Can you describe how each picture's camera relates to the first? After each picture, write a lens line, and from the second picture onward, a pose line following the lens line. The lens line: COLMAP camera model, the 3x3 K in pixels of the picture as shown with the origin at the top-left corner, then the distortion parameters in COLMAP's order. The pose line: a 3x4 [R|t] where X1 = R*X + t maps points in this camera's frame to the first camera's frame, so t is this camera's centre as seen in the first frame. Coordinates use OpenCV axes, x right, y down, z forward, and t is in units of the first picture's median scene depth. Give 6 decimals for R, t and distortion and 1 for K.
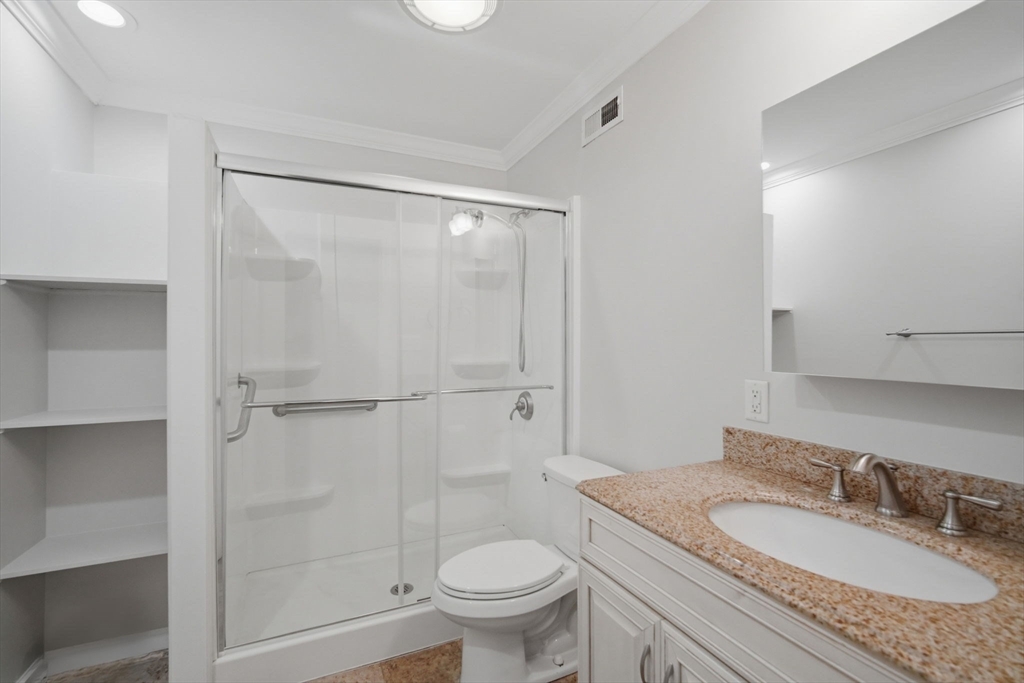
lens RADIAL K [[454.8, 0, 508.5], [0, 454.8, 340.2], [0, 0, 1]] dist [-0.009483, 0.004153]
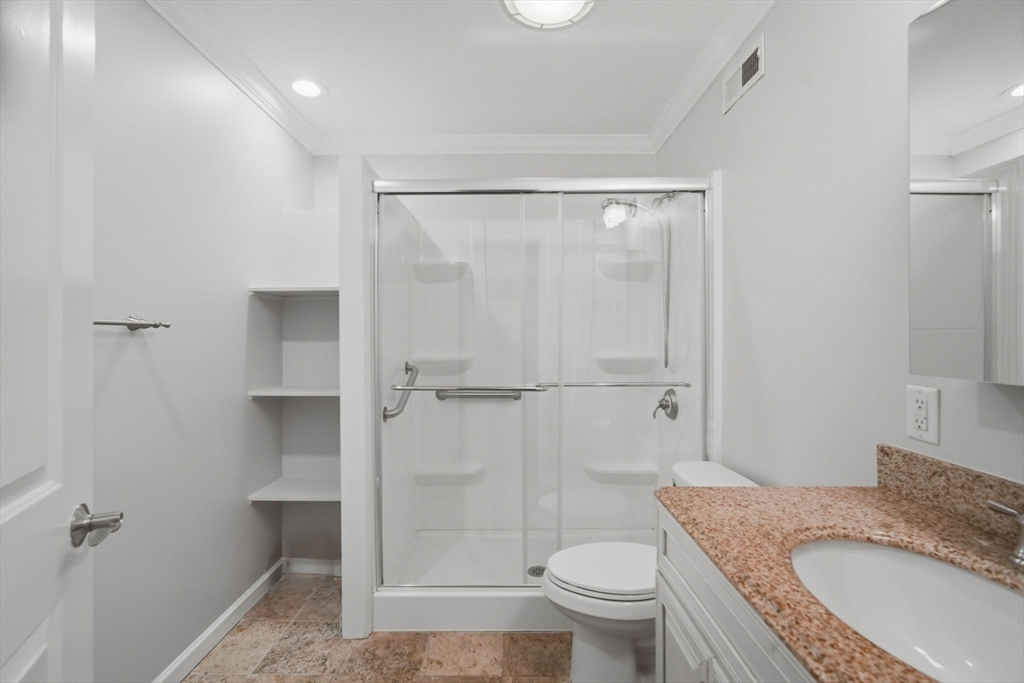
lens RADIAL K [[453.1, 0, 511.3], [0, 453.1, 336.9], [0, 0, 1]] dist [-0.009218, 0.004169]
pose [[0.910298, 0.001593, -0.413952, 0.201915], [0.000970, 0.999982, 0.005982, 0.001618], [0.413953, -0.005847, 0.910279, 0.037806]]
